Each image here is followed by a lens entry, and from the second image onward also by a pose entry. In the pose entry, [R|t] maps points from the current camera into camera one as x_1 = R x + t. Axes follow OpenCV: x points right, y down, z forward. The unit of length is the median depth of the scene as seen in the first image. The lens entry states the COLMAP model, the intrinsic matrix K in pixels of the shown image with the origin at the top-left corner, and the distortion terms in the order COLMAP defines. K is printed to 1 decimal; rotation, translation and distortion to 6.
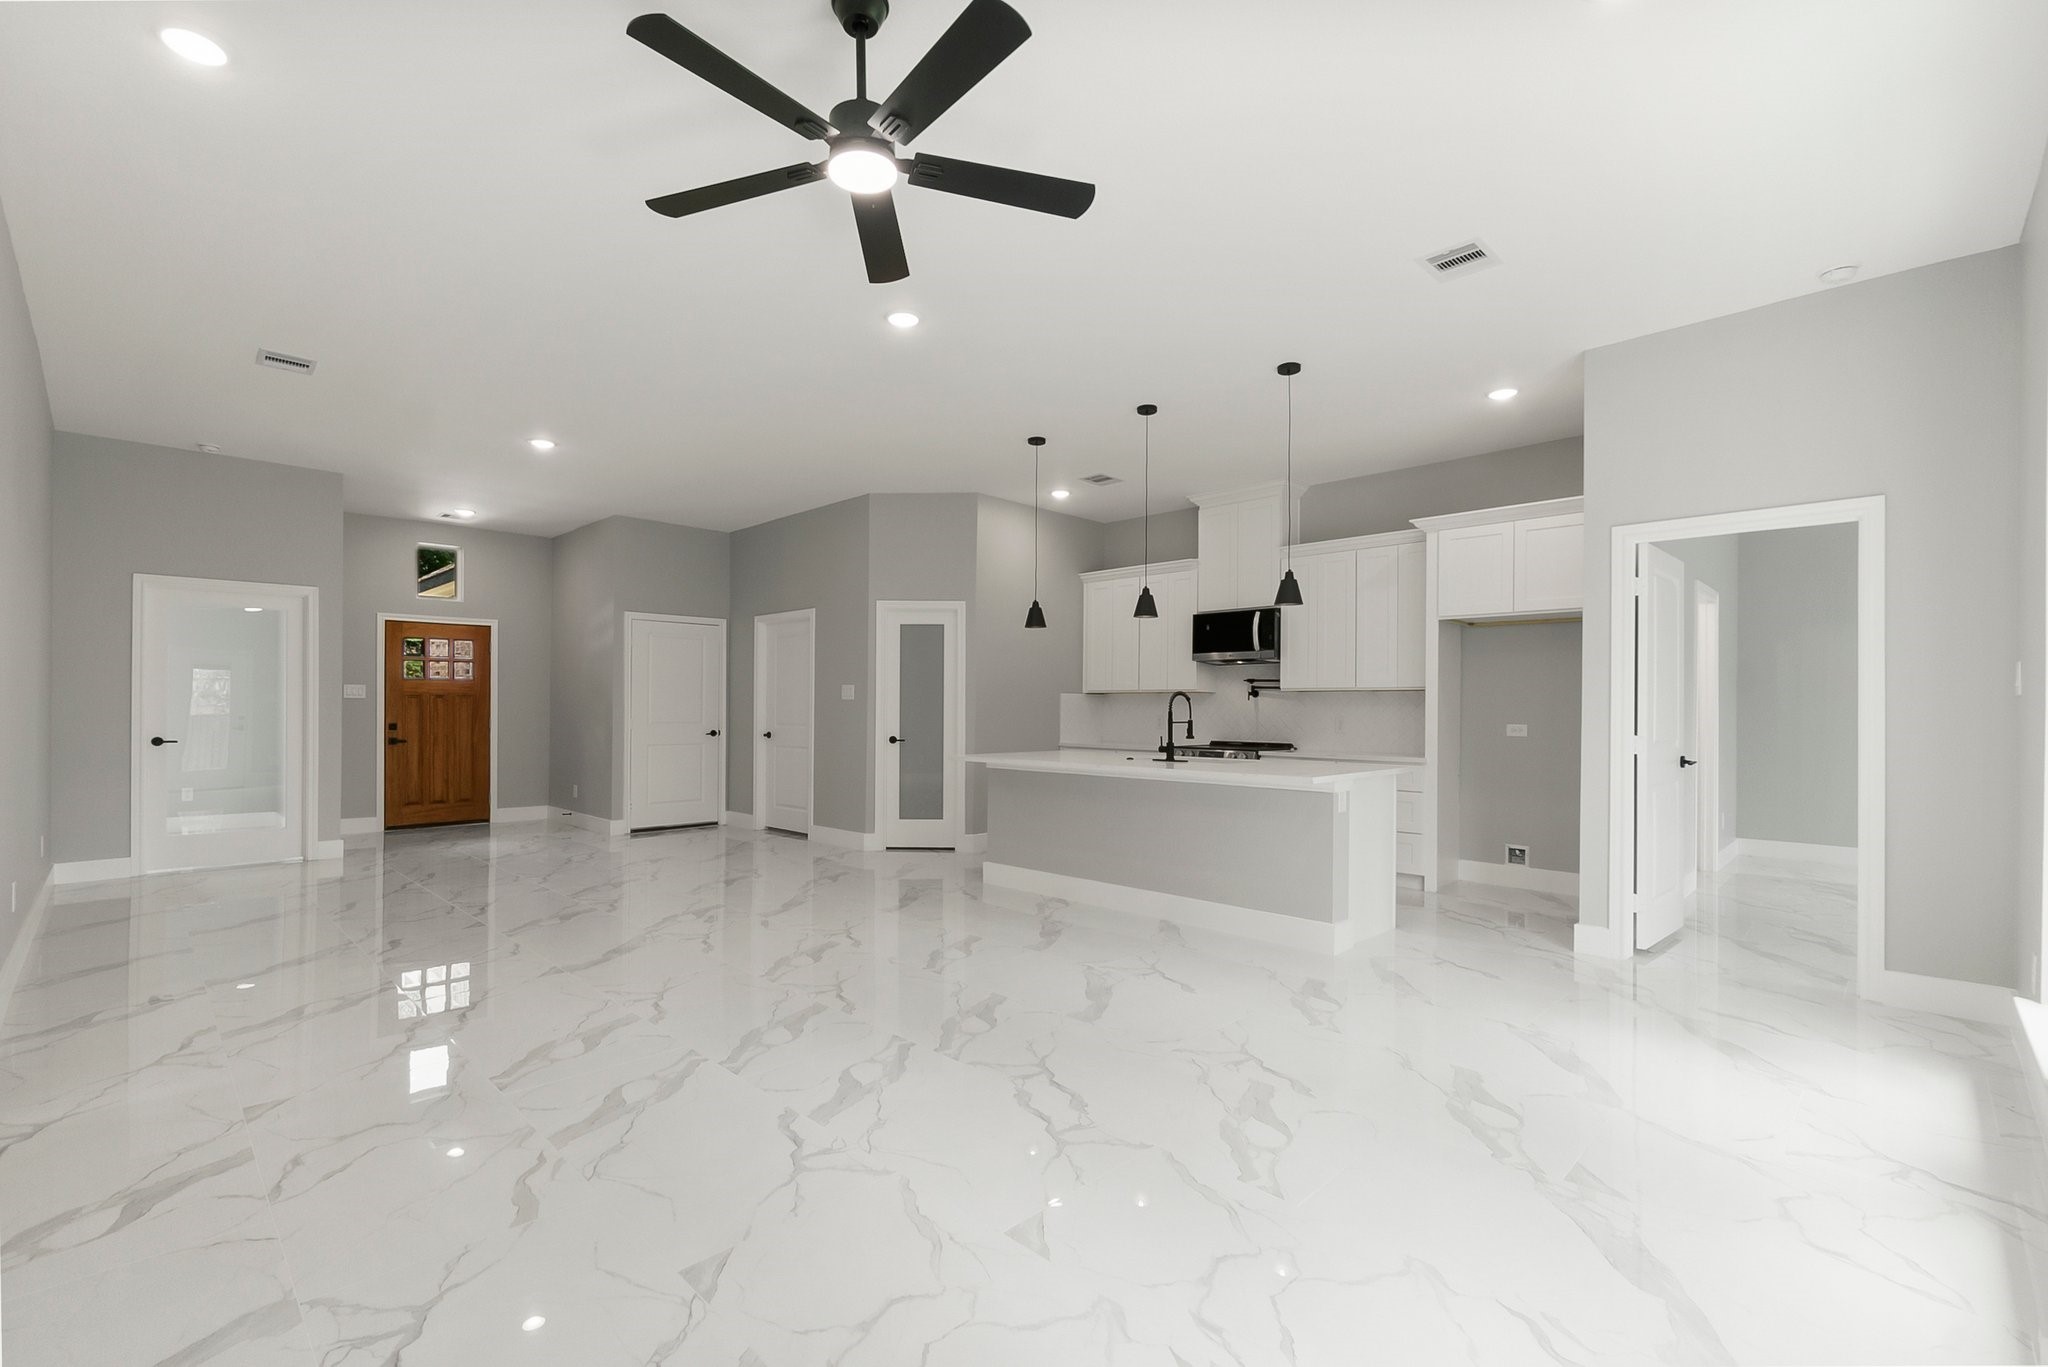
lens RADIAL K [[899.8, 0, 1003.0], [0, 899.8, 704.1], [0, 0, 1]] dist [-0.003673, 0.003211]
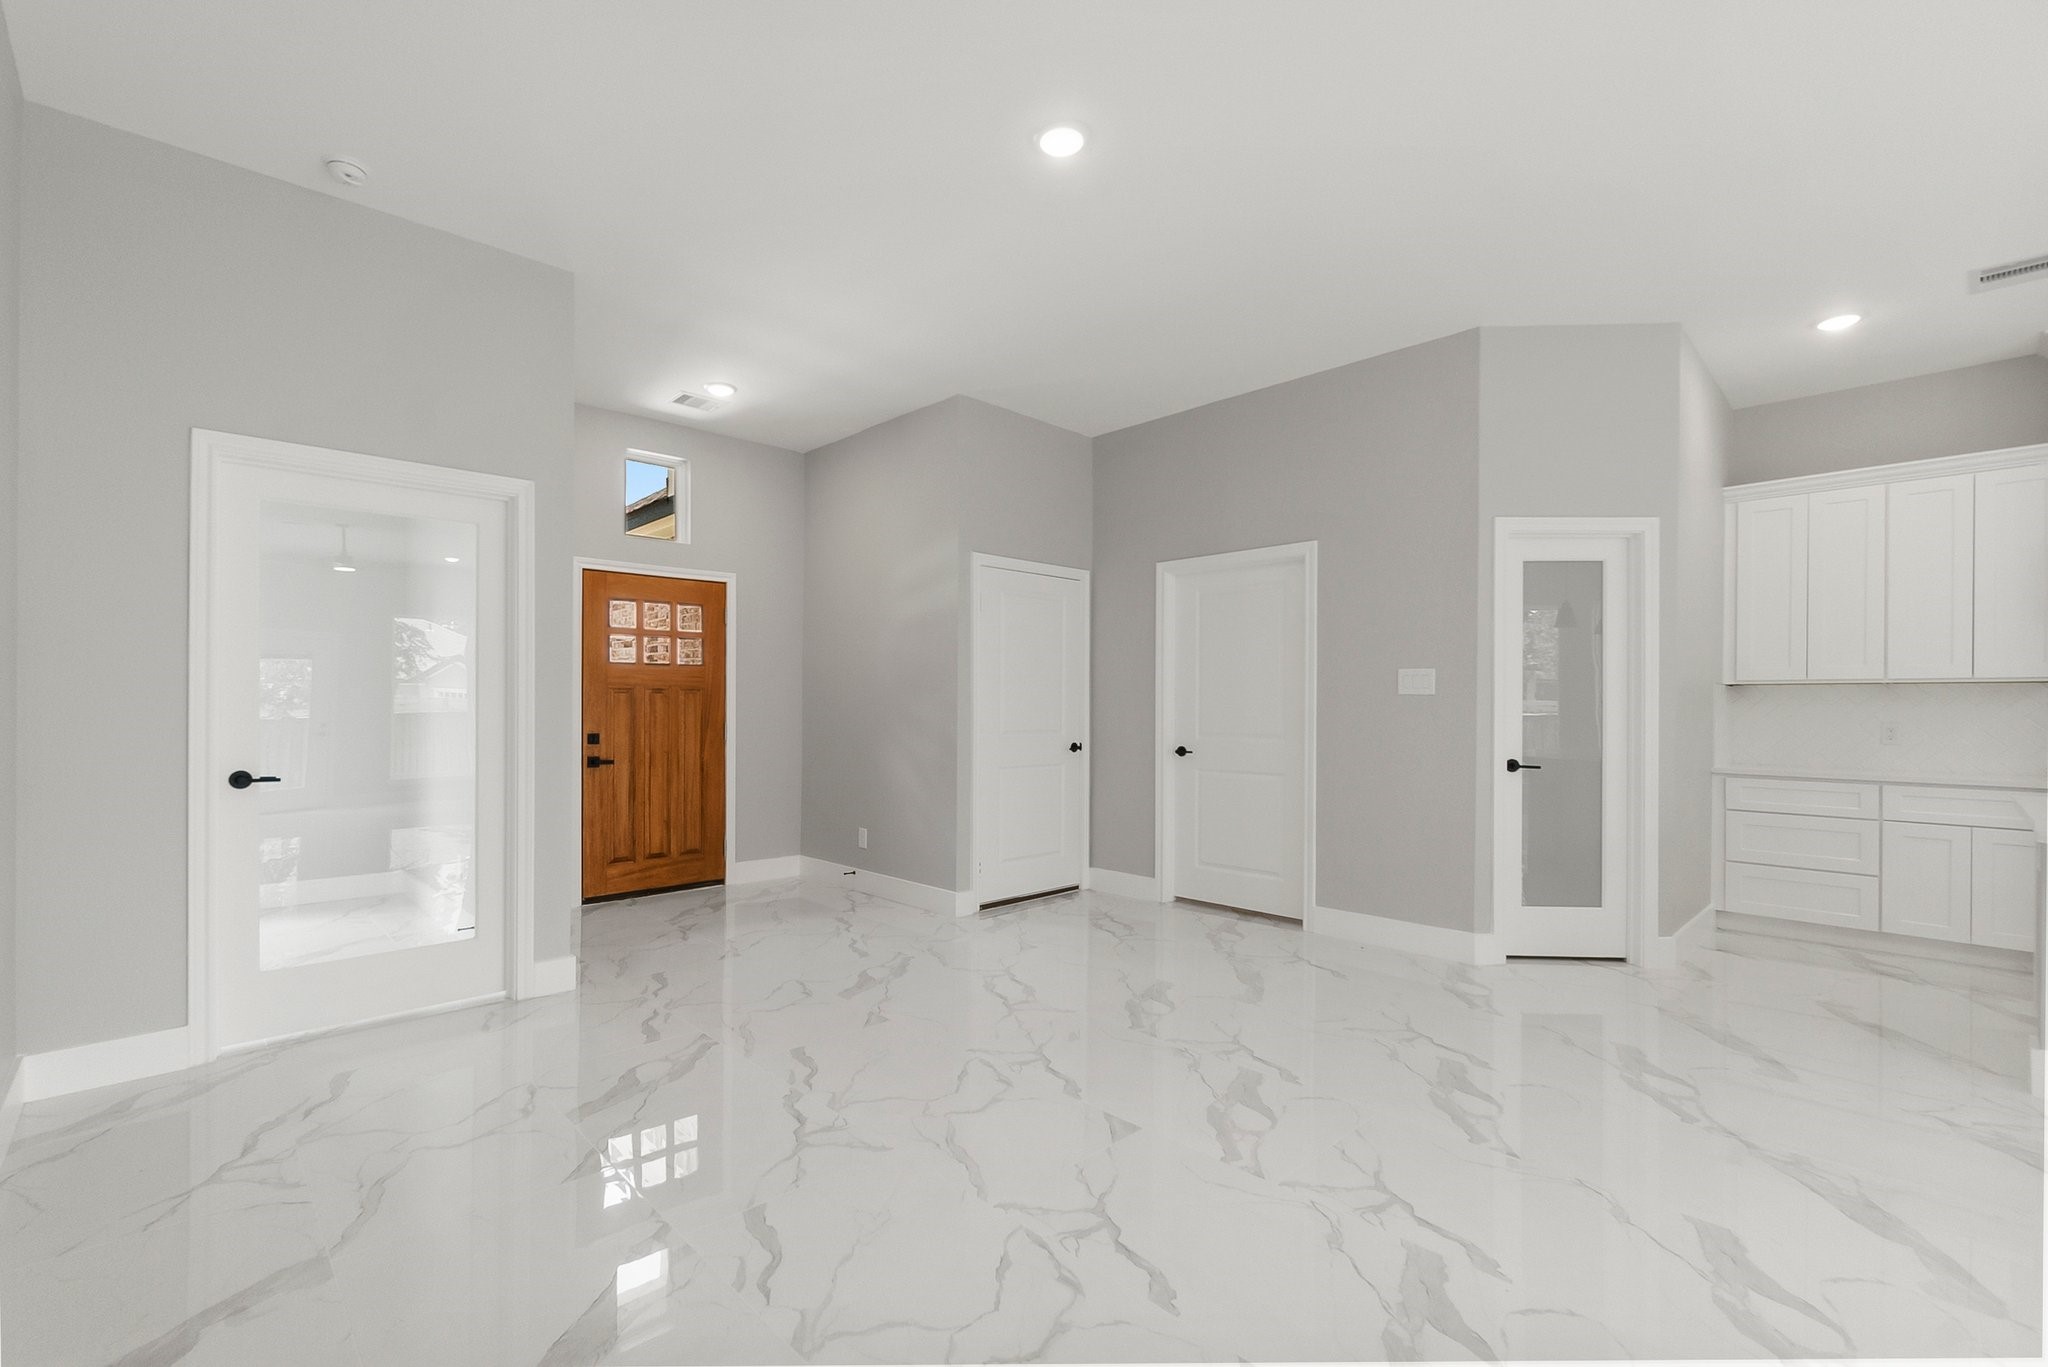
lens RADIAL K [[899.8, 0, 1020.0], [0, 899.8, 701.6], [0, 0, 1]] dist [-0.003673, 0.003211]
pose [[0.999860, -0.000688, -0.016734, -0.417253], [0.000647, 0.999997, -0.002445, 0.000978], [0.016736, 0.002434, 0.999857, 0.424806]]
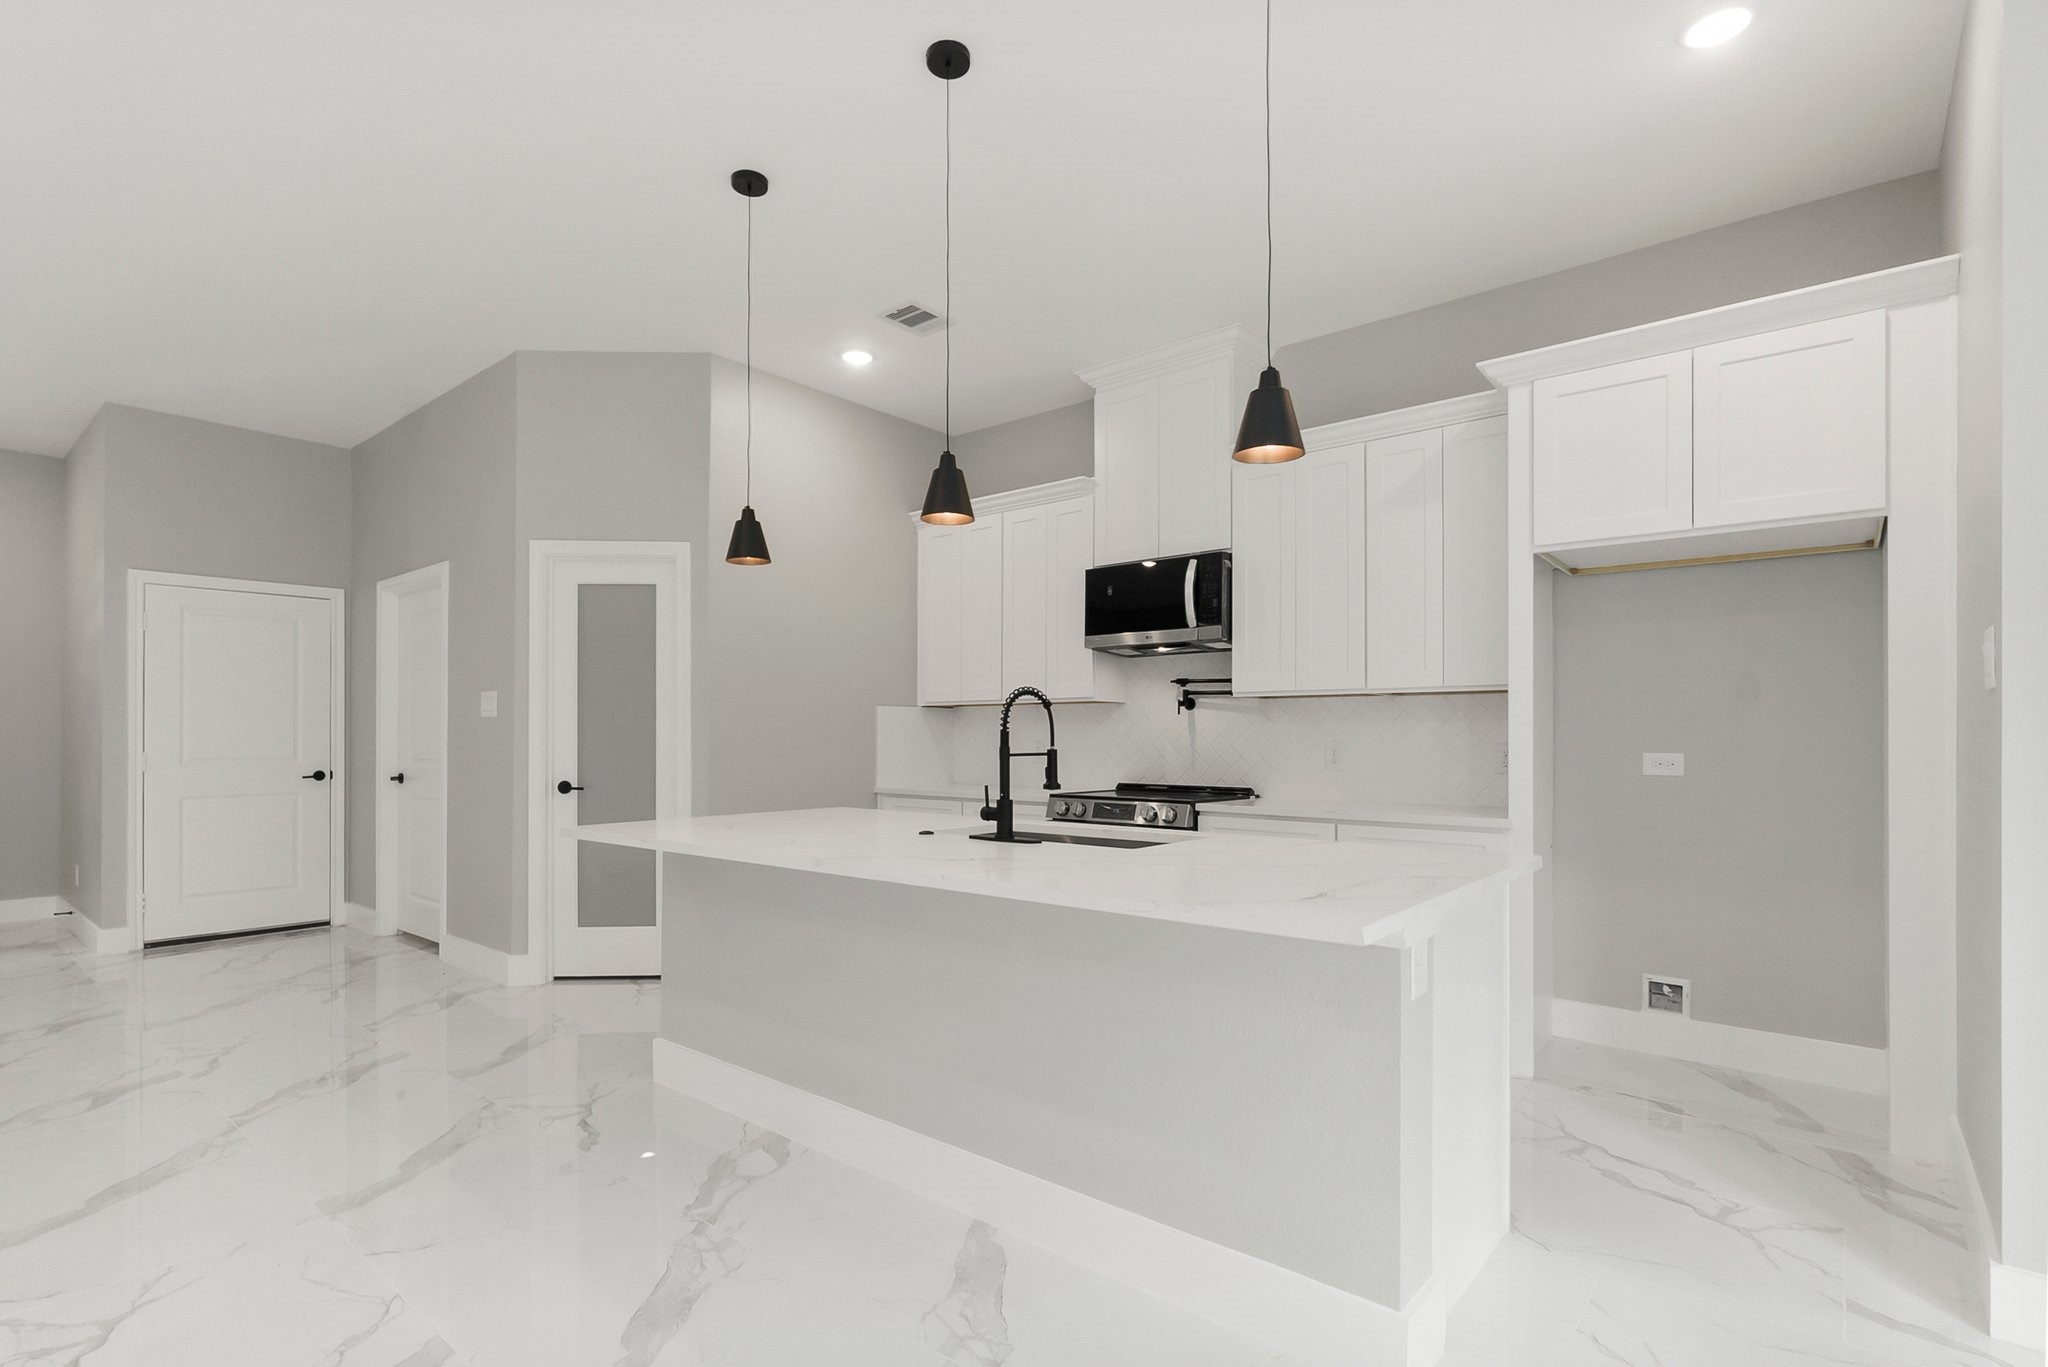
lens RADIAL K [[984.9, 0, 1001.6], [0, 984.9, 734.1], [0, 0, 1]] dist [-0.006384, -0.000304]
pose [[0.996395, -0.005516, 0.084660, 0.099179], [0.005399, 0.999984, 0.001610, 0.006495], [-0.084667, -0.001147, 0.996409, 0.353823]]
